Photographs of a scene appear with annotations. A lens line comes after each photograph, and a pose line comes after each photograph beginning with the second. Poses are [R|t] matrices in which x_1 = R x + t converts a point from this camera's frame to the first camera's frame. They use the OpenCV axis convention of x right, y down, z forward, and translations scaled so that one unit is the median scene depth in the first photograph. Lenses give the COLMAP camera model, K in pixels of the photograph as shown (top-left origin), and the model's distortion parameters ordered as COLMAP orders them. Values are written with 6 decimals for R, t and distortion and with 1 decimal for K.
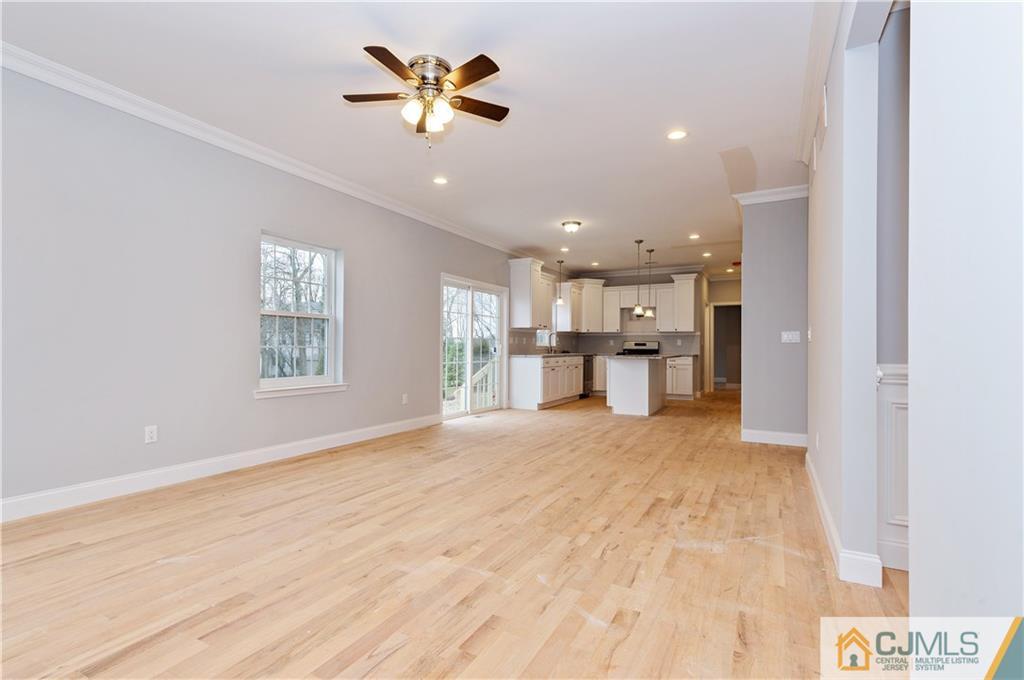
lens RADIAL K [[483.6, 0, 512.7], [0, 483.6, 342.7], [0, 0, 1]] dist [0.017348, -0.004483]
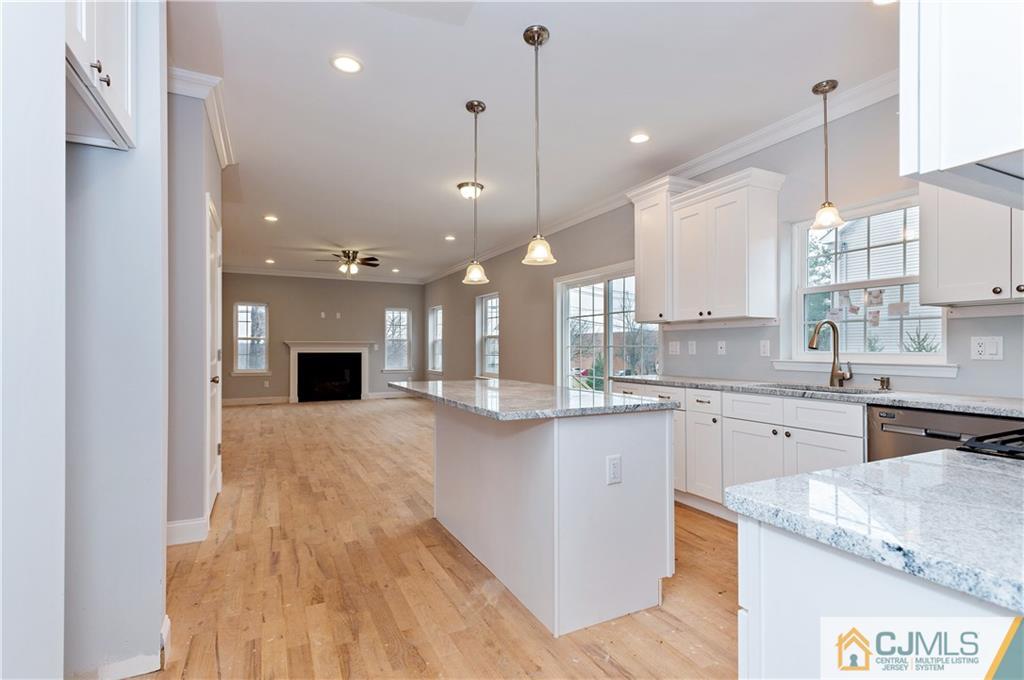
lens RADIAL K [[483.6, 0, 501.9], [0, 483.6, 344.9], [0, 0, 1]] dist [0.017348, -0.004483]
pose [[-0.589517, -0.012019, -0.807666, 0.810732], [0.002194, 0.999862, -0.016480, 0.000188], [0.807753, -0.011487, -0.589410, 1.764290]]
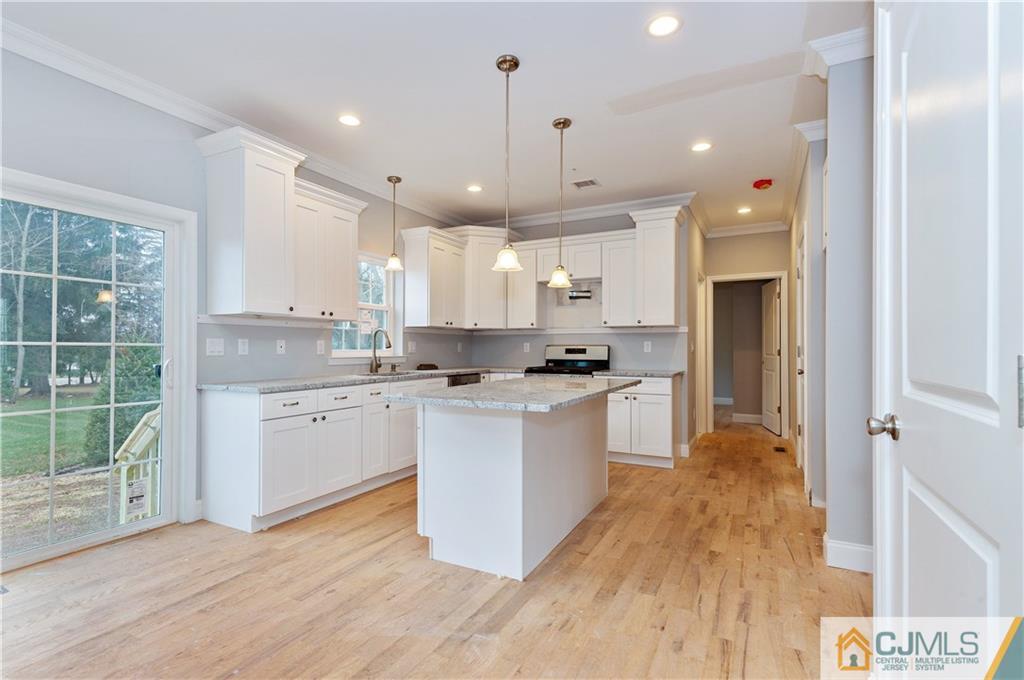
lens RADIAL K [[483.6, 0, 510.1], [0, 483.6, 348.6], [0, 0, 1]] dist [0.017348, -0.004483]
pose [[0.999956, -0.005856, 0.007382, 0.362034], [0.005771, 0.999916, 0.011574, -0.010569], [-0.007449, -0.011531, 0.999906, 0.909629]]
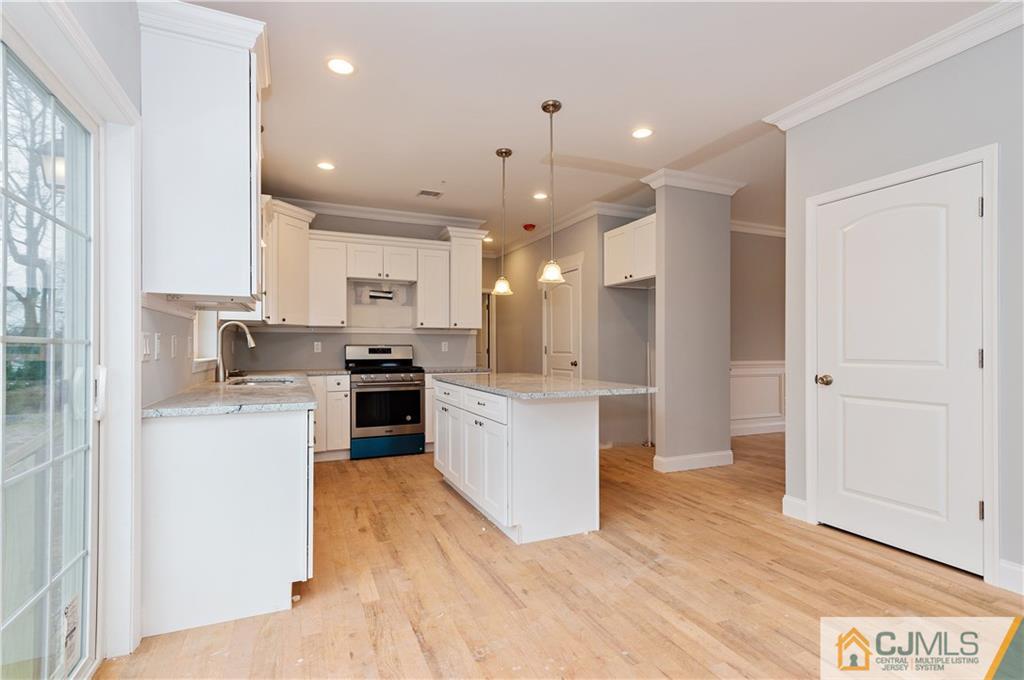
lens RADIAL K [[483.6, 0, 509.2], [0, 483.6, 348.6], [0, 0, 1]] dist [0.017348, -0.004483]
pose [[0.617692, -0.008398, 0.786375, -0.122800], [-0.002328, 0.999919, 0.012508, -0.010856], [-0.786417, -0.009557, 0.617622, 1.082571]]
